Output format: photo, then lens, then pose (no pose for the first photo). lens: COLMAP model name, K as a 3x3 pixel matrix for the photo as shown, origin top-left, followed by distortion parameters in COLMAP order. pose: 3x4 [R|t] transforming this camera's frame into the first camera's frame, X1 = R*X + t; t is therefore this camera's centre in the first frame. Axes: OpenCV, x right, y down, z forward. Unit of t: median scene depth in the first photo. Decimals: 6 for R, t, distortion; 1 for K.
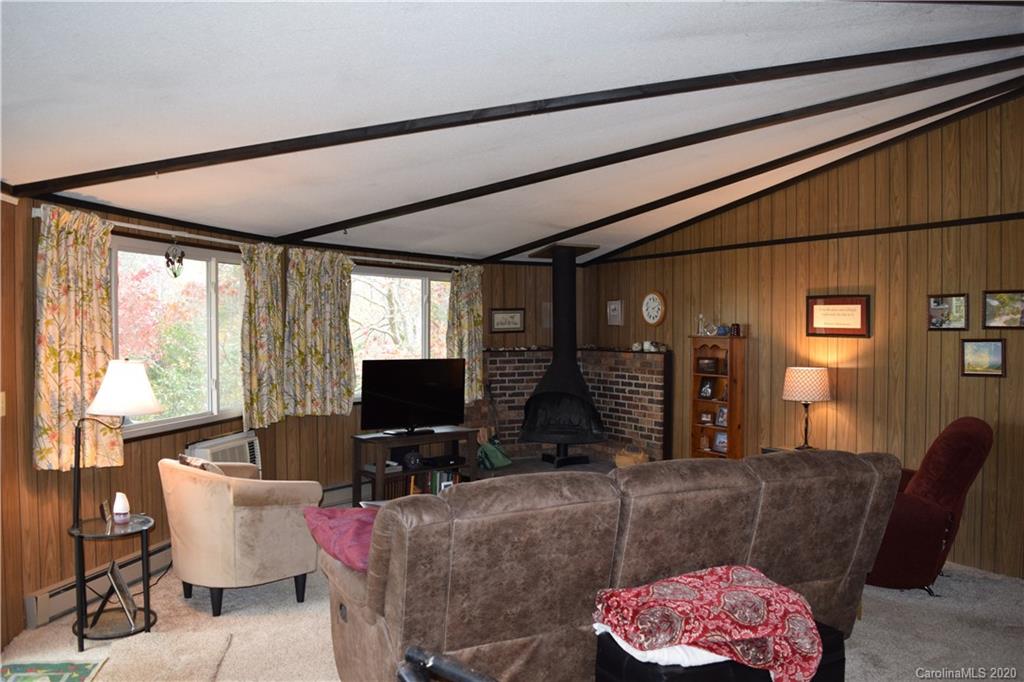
lens RADIAL K [[782.9, 0, 512.6], [0, 782.9, 342.8], [0, 0, 1]] dist [-0.066480, 0.001067]
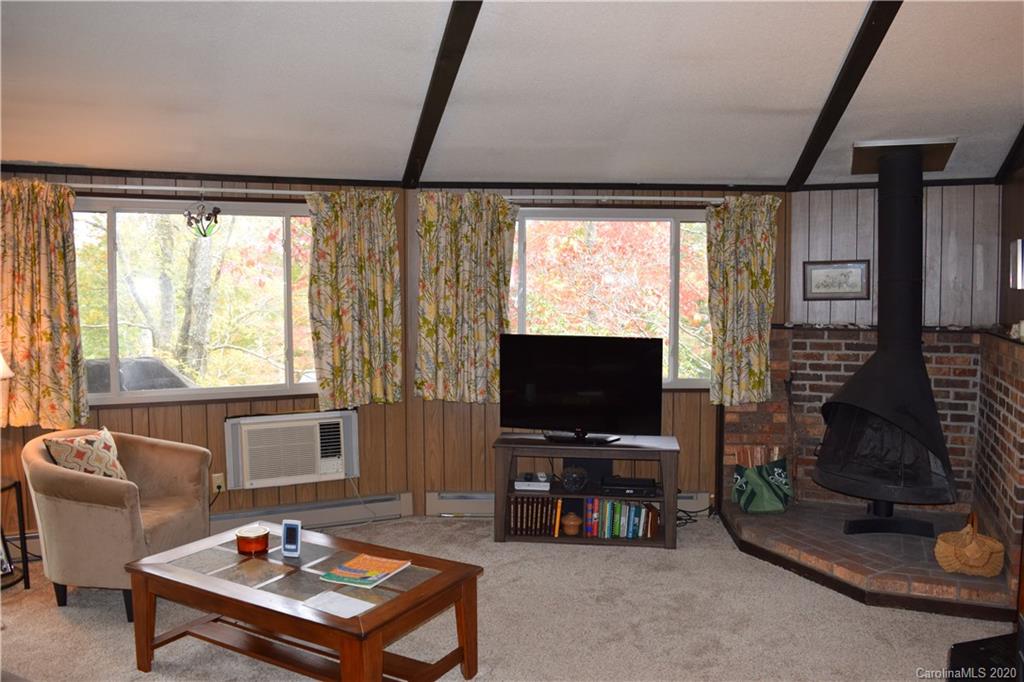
lens RADIAL K [[782.9, 0, 511.4], [0, 782.9, 336.6], [0, 0, 1]] dist [-0.066480, 0.001067]
pose [[0.631179, 0.048364, -0.774128, 0.334909], [-0.016573, 0.998667, 0.048879, -0.010418], [0.775460, -0.018022, 0.631139, 0.449081]]
